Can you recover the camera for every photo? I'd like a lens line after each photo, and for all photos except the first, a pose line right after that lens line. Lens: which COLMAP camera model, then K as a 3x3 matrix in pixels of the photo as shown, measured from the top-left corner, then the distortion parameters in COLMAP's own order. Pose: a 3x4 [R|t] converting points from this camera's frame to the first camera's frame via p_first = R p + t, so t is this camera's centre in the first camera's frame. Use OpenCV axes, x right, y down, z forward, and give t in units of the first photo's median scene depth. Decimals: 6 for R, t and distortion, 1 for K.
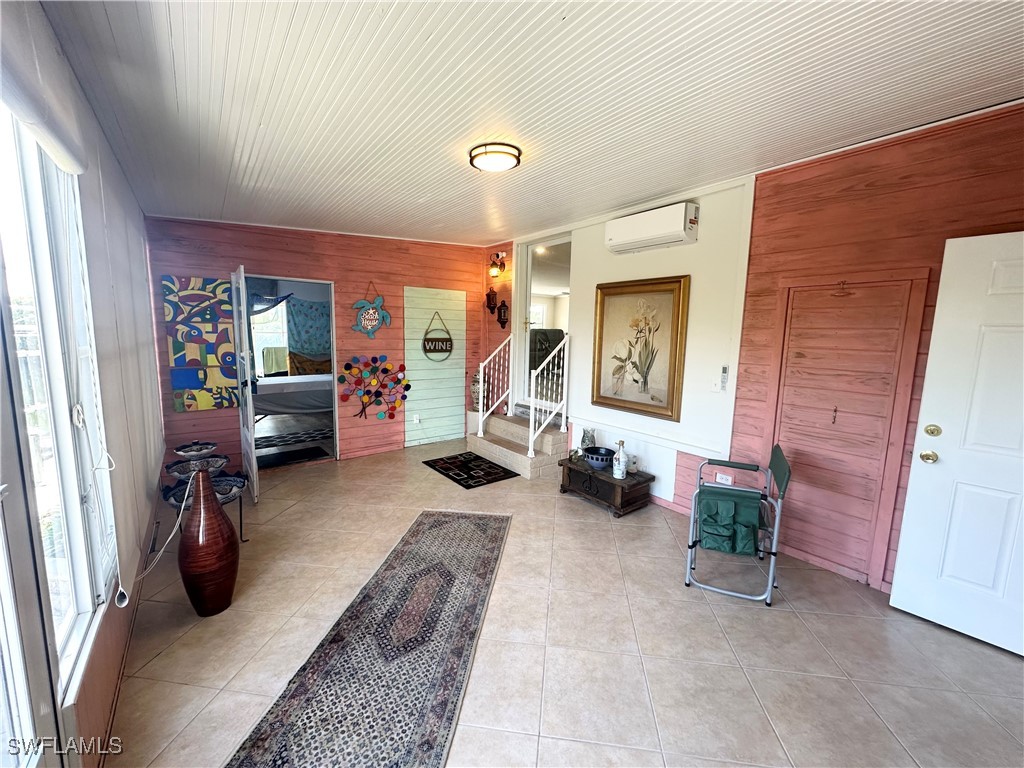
lens RADIAL K [[408.2, 0, 512.0], [0, 408.2, 384.0], [0, 0, 1]] dist [-0.007809, 0.003580]
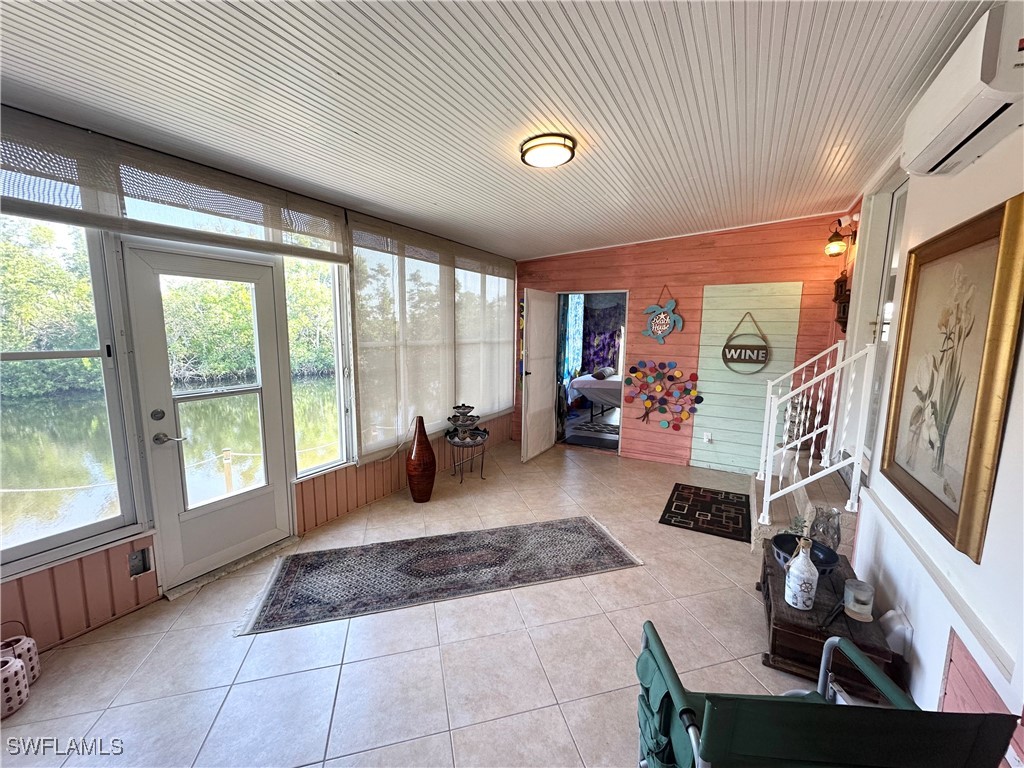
lens RADIAL K [[408.2, 0, 512.0], [0, 408.2, 384.0], [0, 0, 1]] dist [-0.007809, 0.003580]
pose [[0.385889, 0.108702, -0.916119, 0.419457], [-0.122022, 0.990323, 0.066109, -0.036826], [0.914440, 0.086276, 0.395419, 0.295301]]
